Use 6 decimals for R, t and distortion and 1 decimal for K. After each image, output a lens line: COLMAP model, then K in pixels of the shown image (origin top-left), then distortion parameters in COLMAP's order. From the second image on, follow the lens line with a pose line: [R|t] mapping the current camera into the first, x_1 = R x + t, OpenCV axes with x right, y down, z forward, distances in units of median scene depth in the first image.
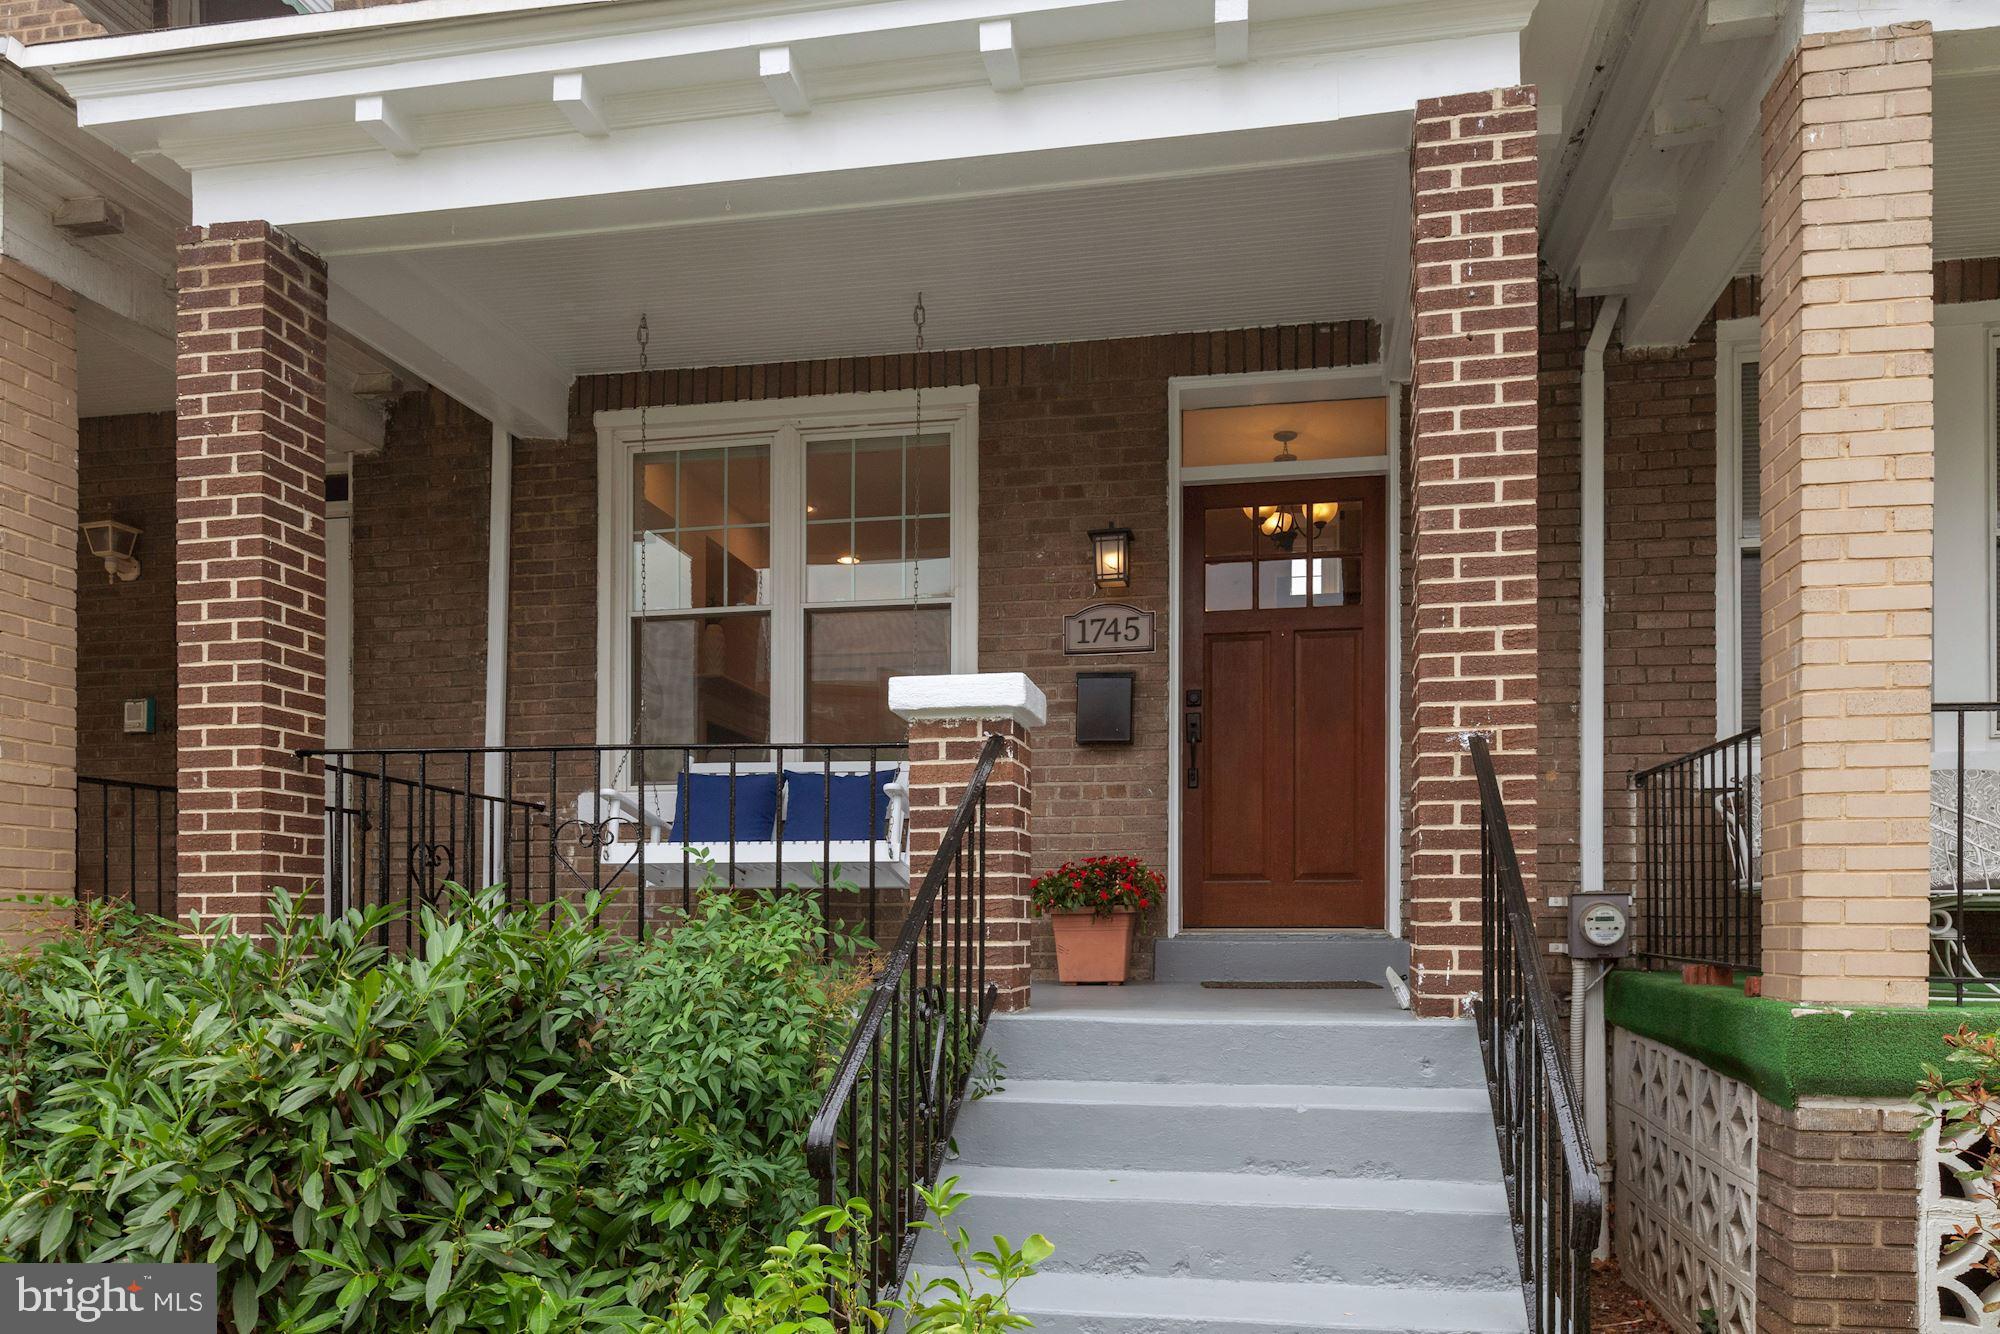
lens RADIAL K [[1383.1, 0, 1002.0], [0, 1383.1, 728.4], [0, 0, 1]] dist [0.006217, 0.002723]
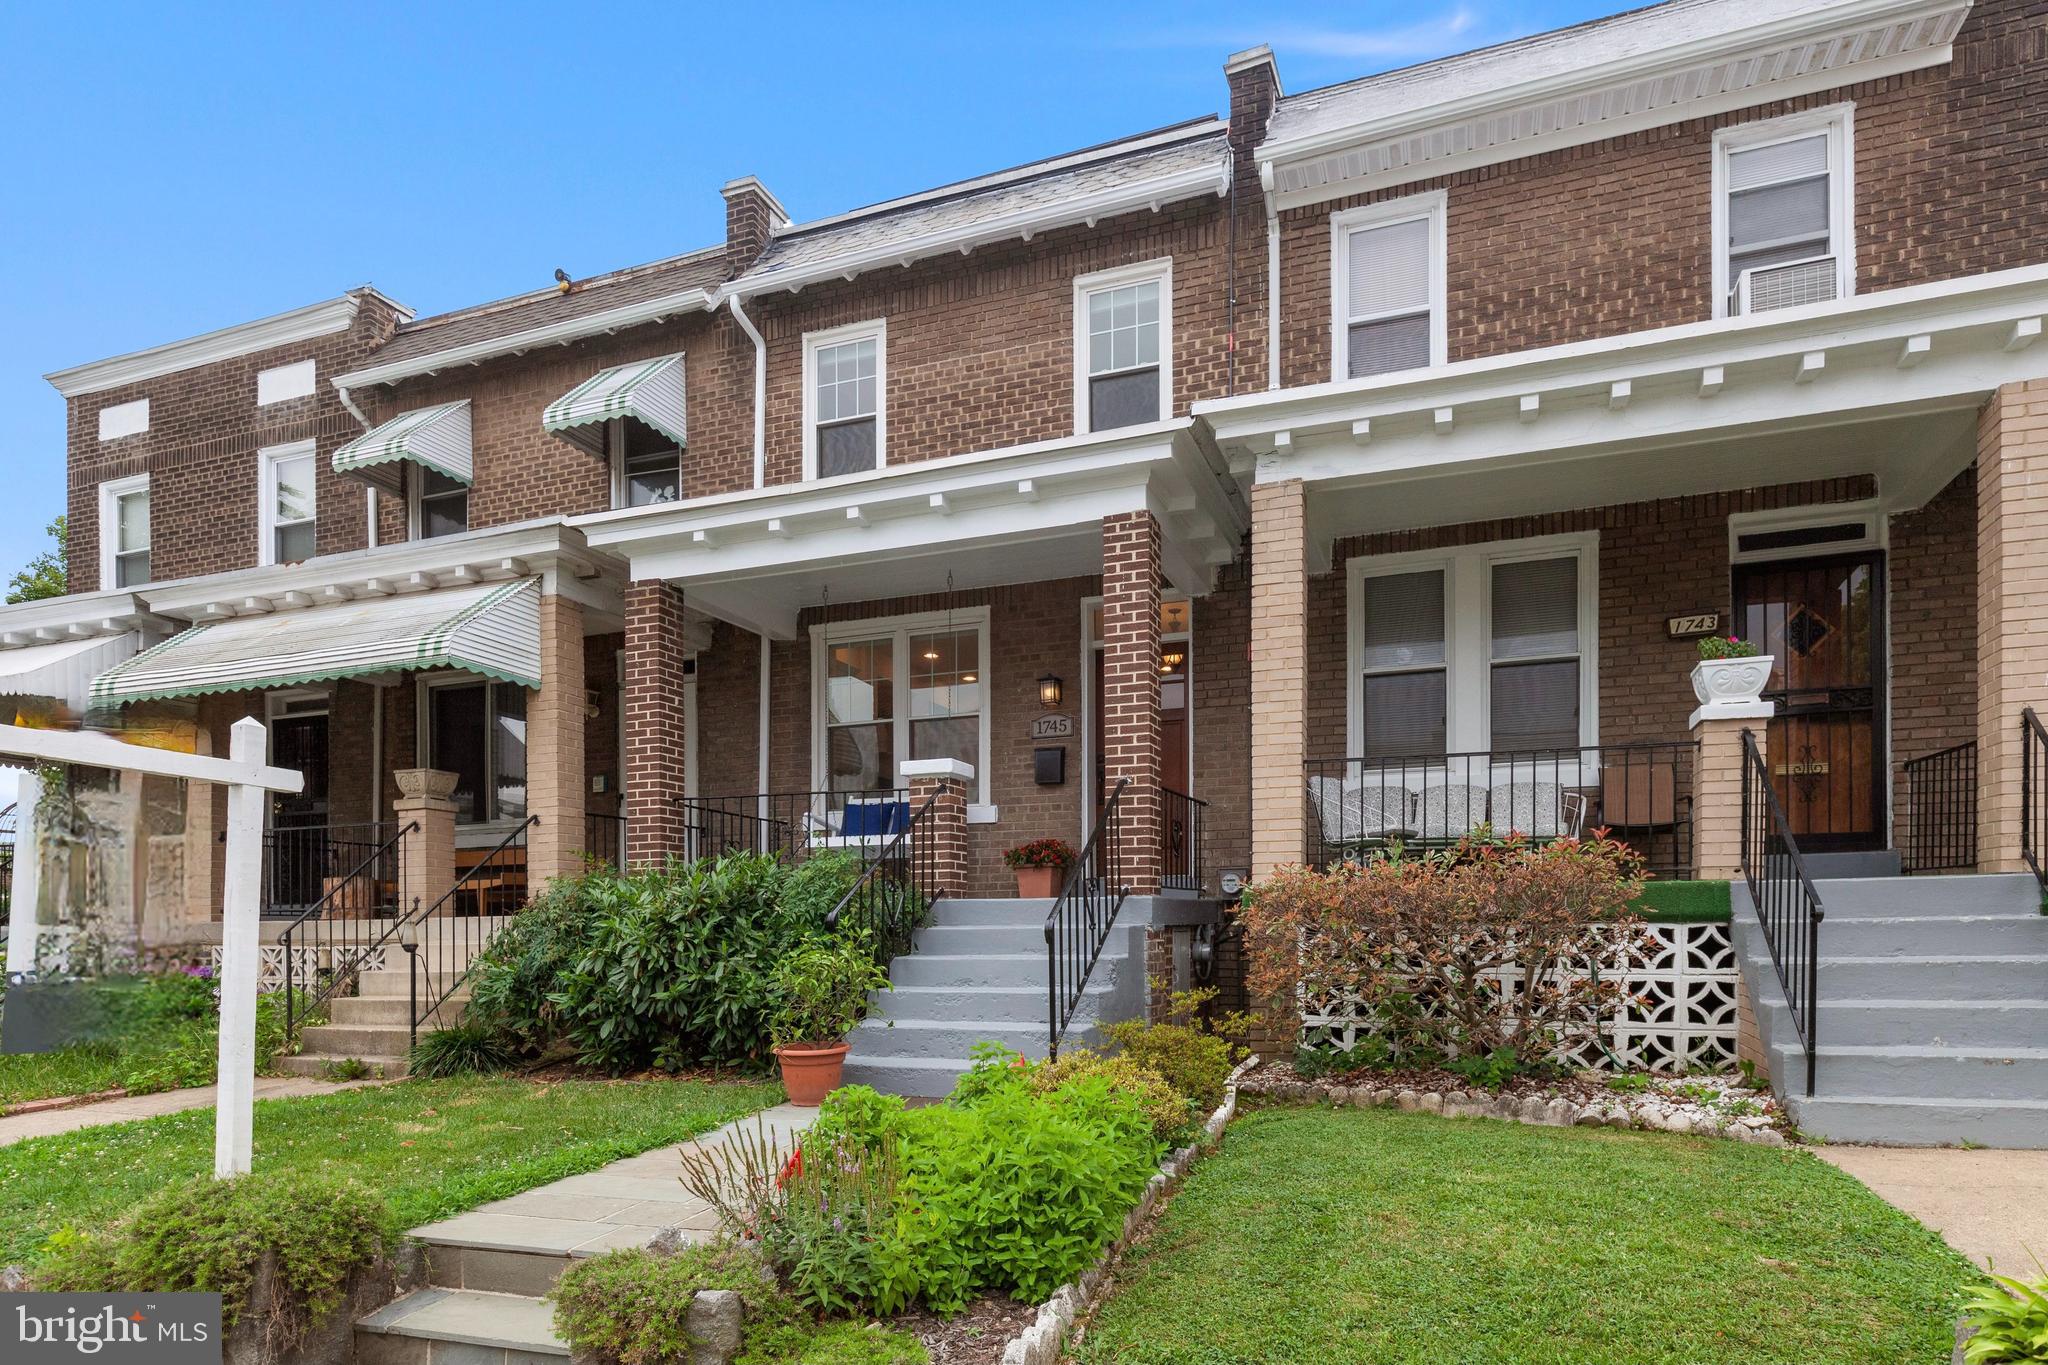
lens RADIAL K [[1130.1, 0, 1024.0], [0, 1130.1, 682.5], [0, 0, 1]] dist [0.027701, 0.000074]
pose [[0.985421, -0.044983, -0.164076, 0.408846], [0.032814, 0.996557, -0.076135, -0.014974], [0.166936, 0.069641, 0.983505, -0.819261]]
